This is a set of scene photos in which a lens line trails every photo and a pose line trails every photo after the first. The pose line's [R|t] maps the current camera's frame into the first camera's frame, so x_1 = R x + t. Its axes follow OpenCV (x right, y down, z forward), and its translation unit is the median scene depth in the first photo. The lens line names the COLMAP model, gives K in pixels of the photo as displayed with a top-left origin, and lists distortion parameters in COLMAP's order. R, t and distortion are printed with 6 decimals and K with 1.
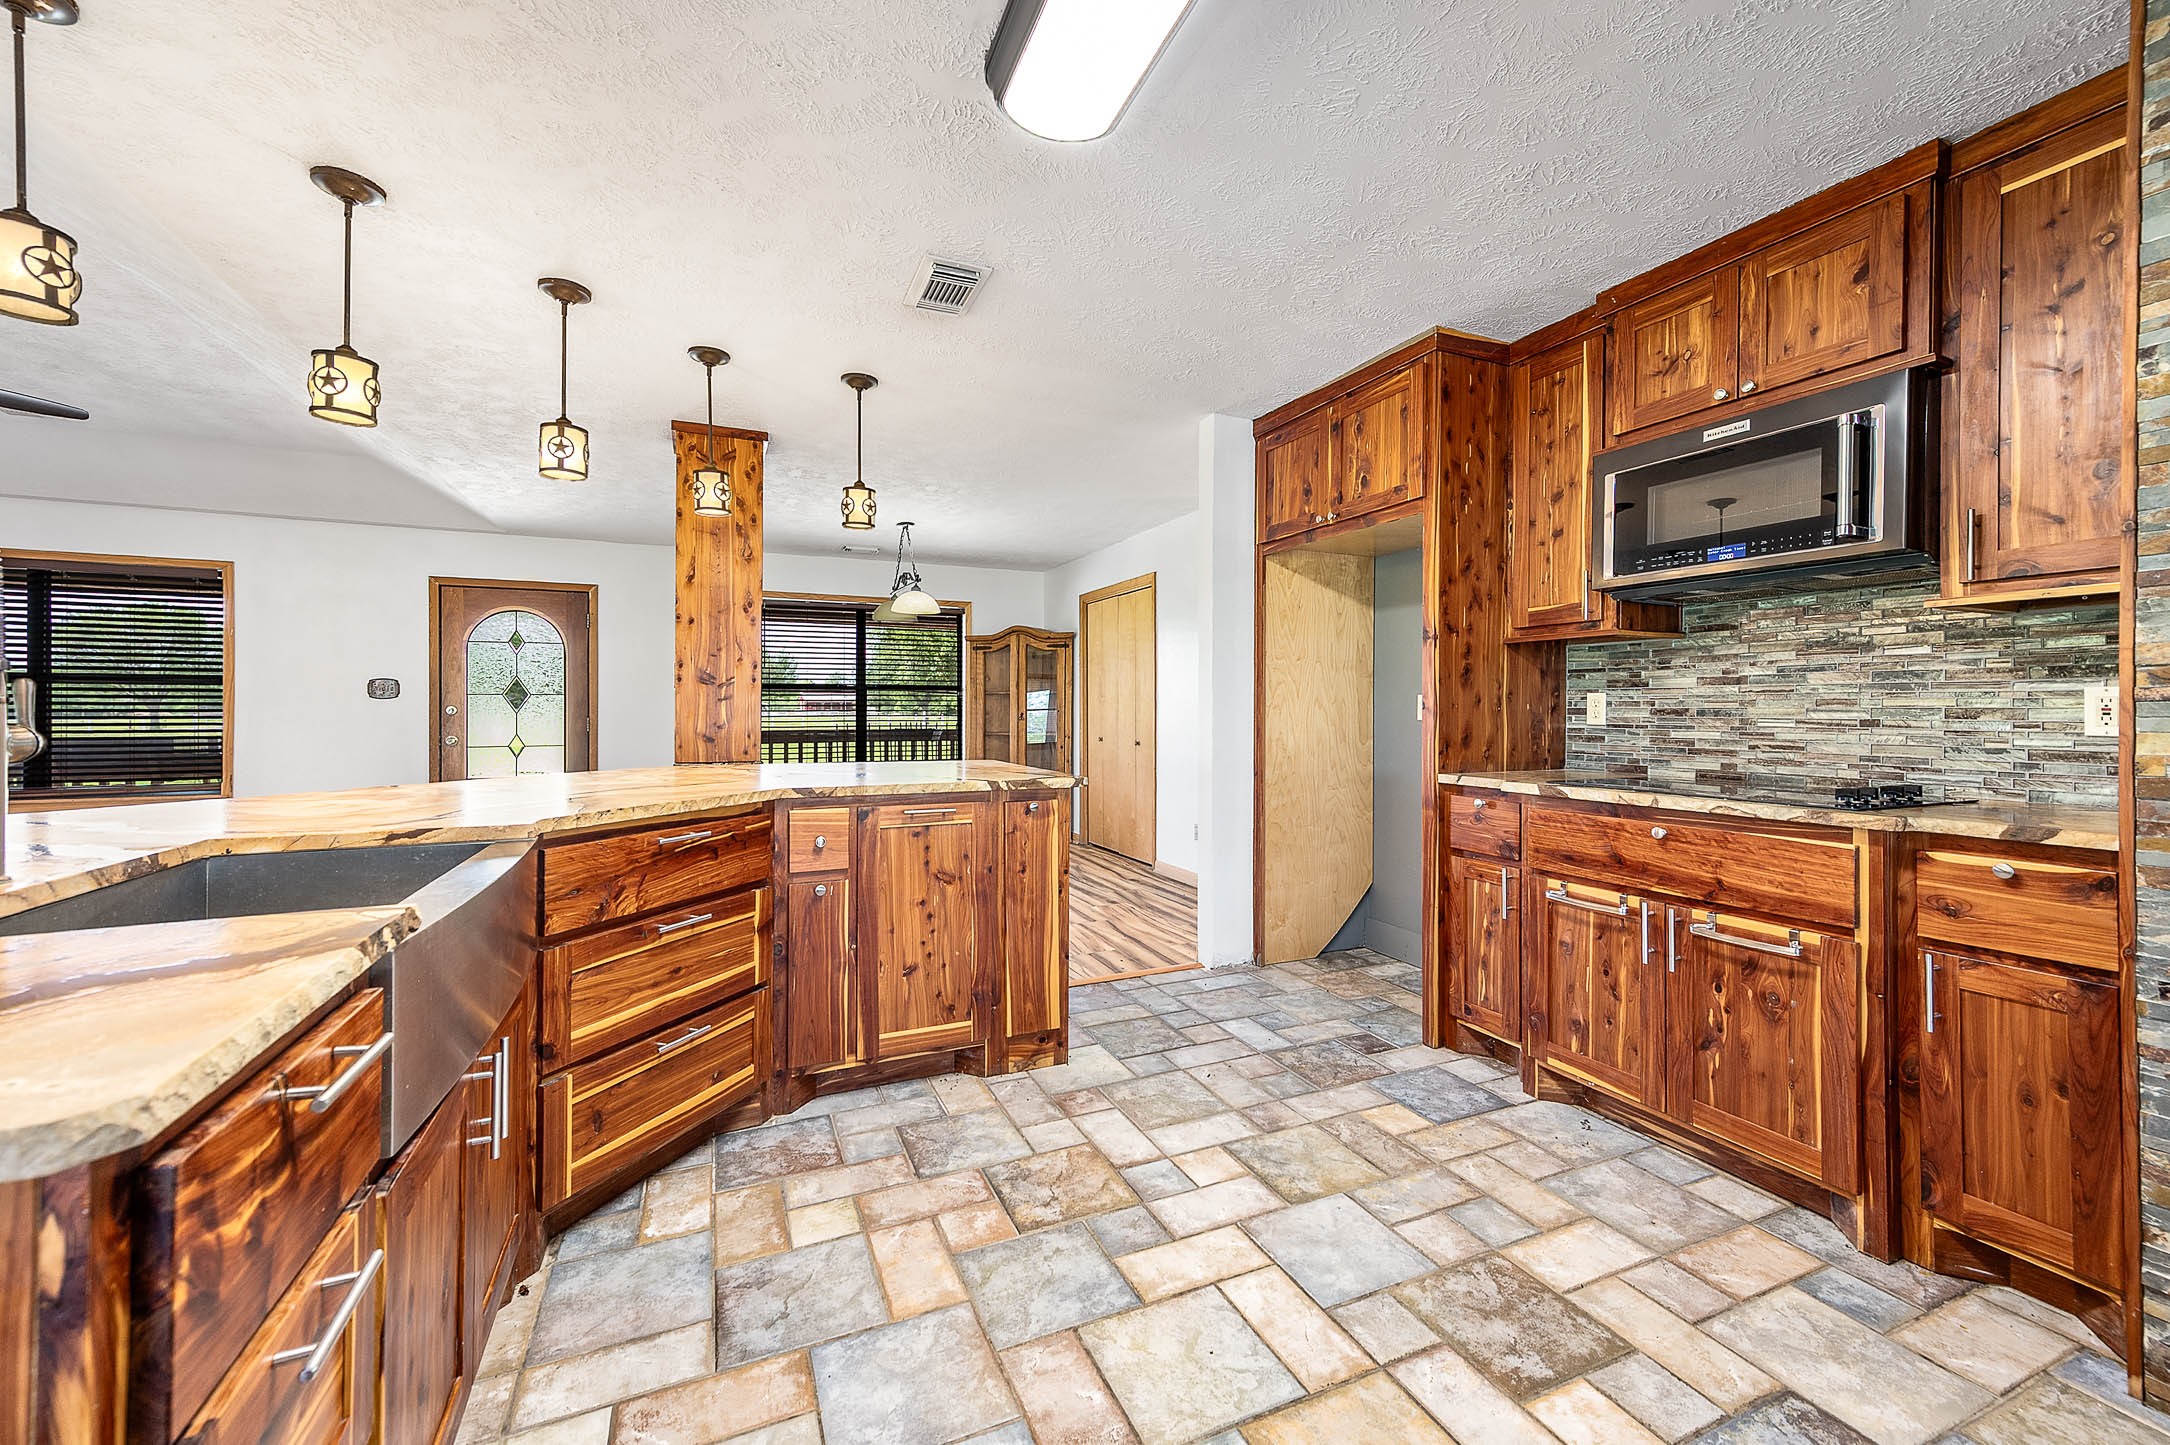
lens RADIAL K [[852.7, 0, 1090.3], [0, 852.7, 710.7], [0, 0, 1]] dist [0.005182, 0.002406]
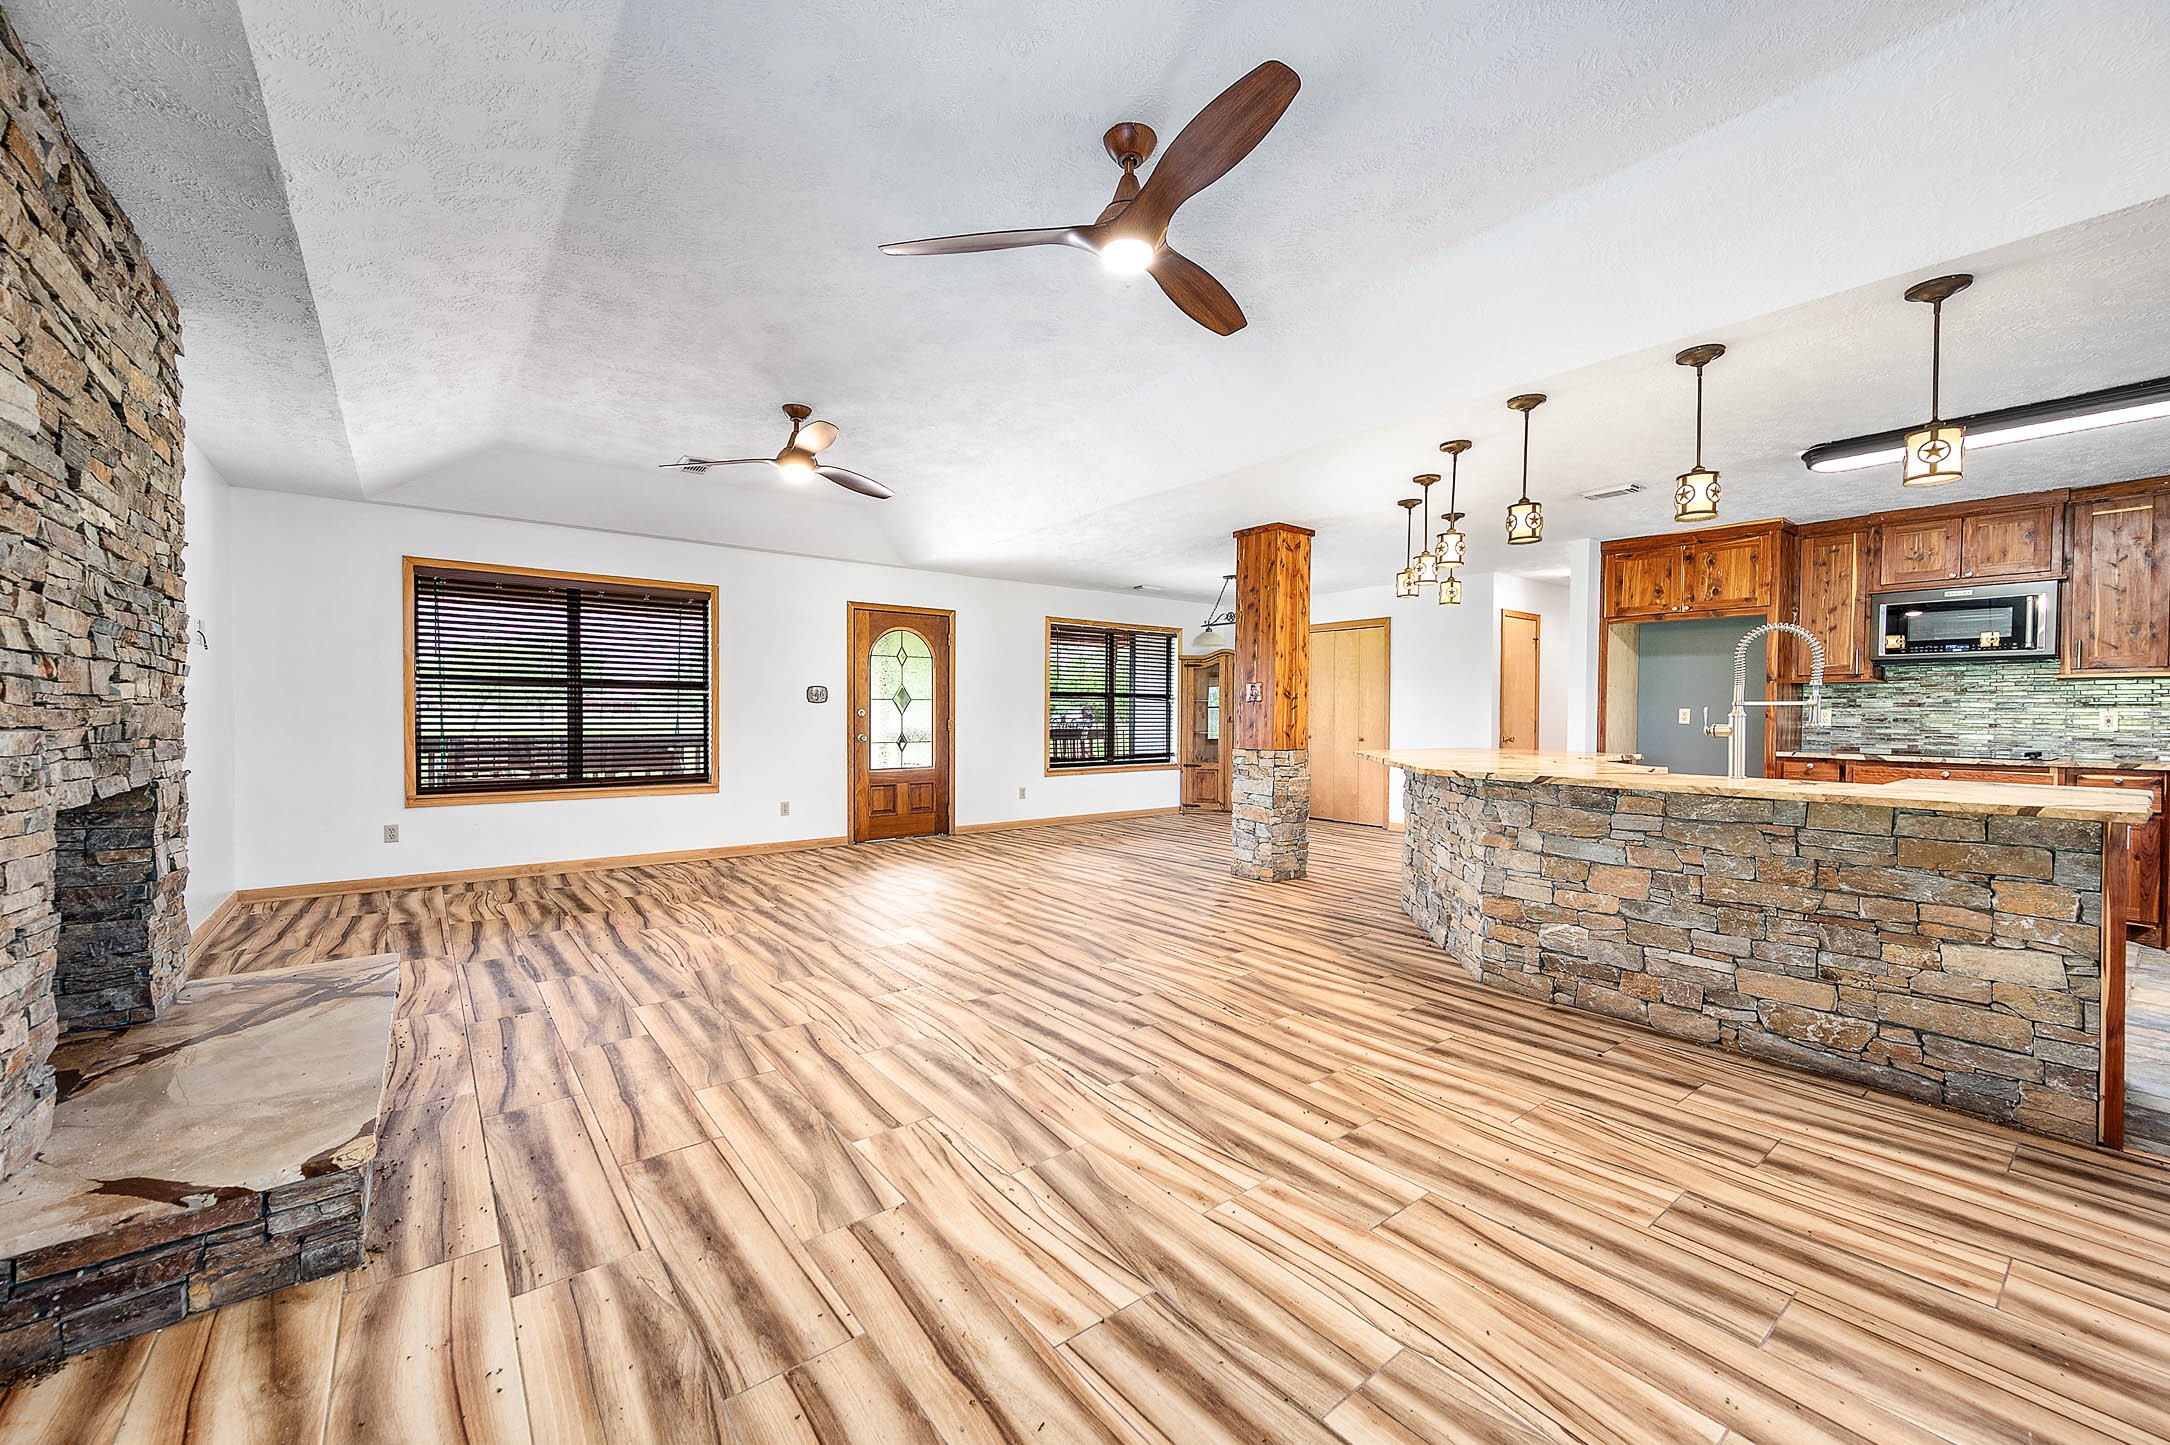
lens RADIAL K [[852.7, 0, 1074.4], [0, 852.7, 724.6], [0, 0, 1]] dist [0.005182, 0.002406]
pose [[0.972623, 0.002251, 0.232377, -1.775259], [-0.005646, 0.999887, 0.013946, -0.004870], [-0.232320, -0.014876, 0.972526, -0.565244]]
